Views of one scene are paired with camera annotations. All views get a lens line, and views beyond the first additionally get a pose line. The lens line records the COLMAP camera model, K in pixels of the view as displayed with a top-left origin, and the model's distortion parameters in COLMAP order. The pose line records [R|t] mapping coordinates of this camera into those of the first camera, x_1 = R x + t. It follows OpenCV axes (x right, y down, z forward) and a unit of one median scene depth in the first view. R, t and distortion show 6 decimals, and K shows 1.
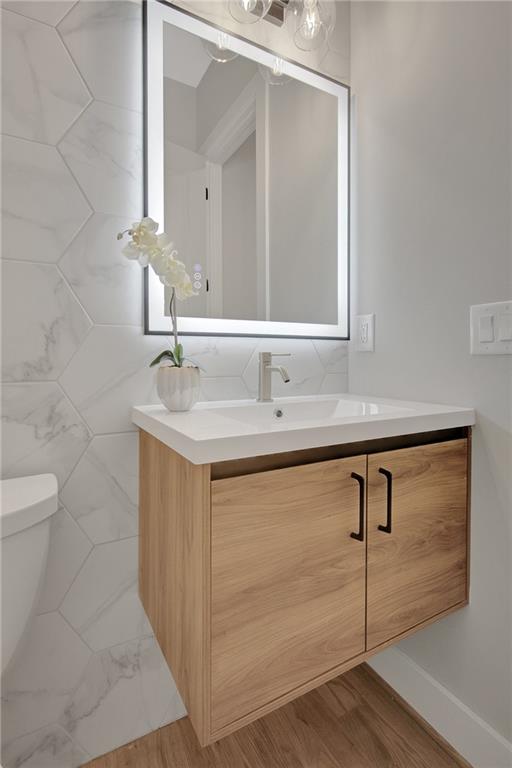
lens RADIAL K [[371.5, 0, 254.1], [0, 371.5, 375.9], [0, 0, 1]] dist [-0.001099, 0.000345]
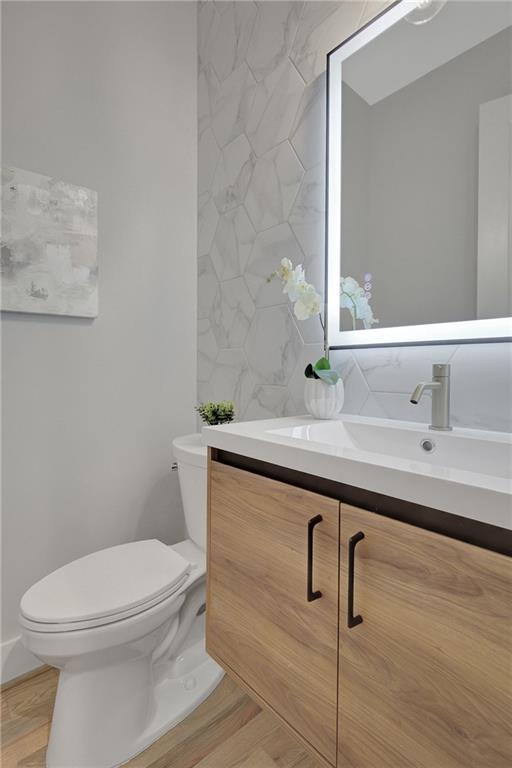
lens RADIAL K [[389.4, 0, 256.0], [0, 389.4, 384.0], [0, 0, 1]] dist [0.001791, 0.000303]
pose [[0.205649, 0.039601, -0.977824, 0.915044], [-0.055430, 0.998048, 0.028762, -0.031981], [0.977055, 0.048286, 0.207443, 0.596297]]
